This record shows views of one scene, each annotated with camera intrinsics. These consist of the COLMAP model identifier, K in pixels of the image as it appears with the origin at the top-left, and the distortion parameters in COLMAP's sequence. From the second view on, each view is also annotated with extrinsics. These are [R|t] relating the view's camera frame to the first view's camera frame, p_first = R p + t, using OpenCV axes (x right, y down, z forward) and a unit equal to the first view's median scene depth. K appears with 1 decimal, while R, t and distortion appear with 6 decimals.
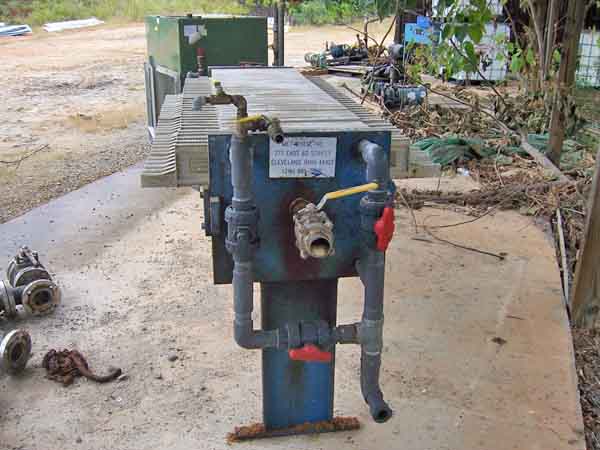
lens RADIAL K [[638.0, 0, 302.9], [0, 638.0, 225.0], [0, 0, 1]] dist [-0.113898, 0.000000]
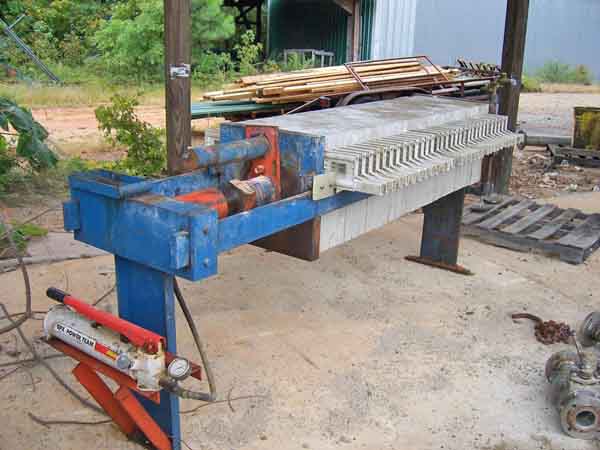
lens RADIAL K [[638.0, 0, 305.9], [0, 638.0, 225.7], [0, 0, 1]] dist [-0.113898, 0.000000]
pose [[-0.708027, -0.241685, 0.663541, -0.692562], [0.203195, 0.830153, 0.519189, -0.598248], [-0.676321, 0.502428, -0.538662, 1.624800]]
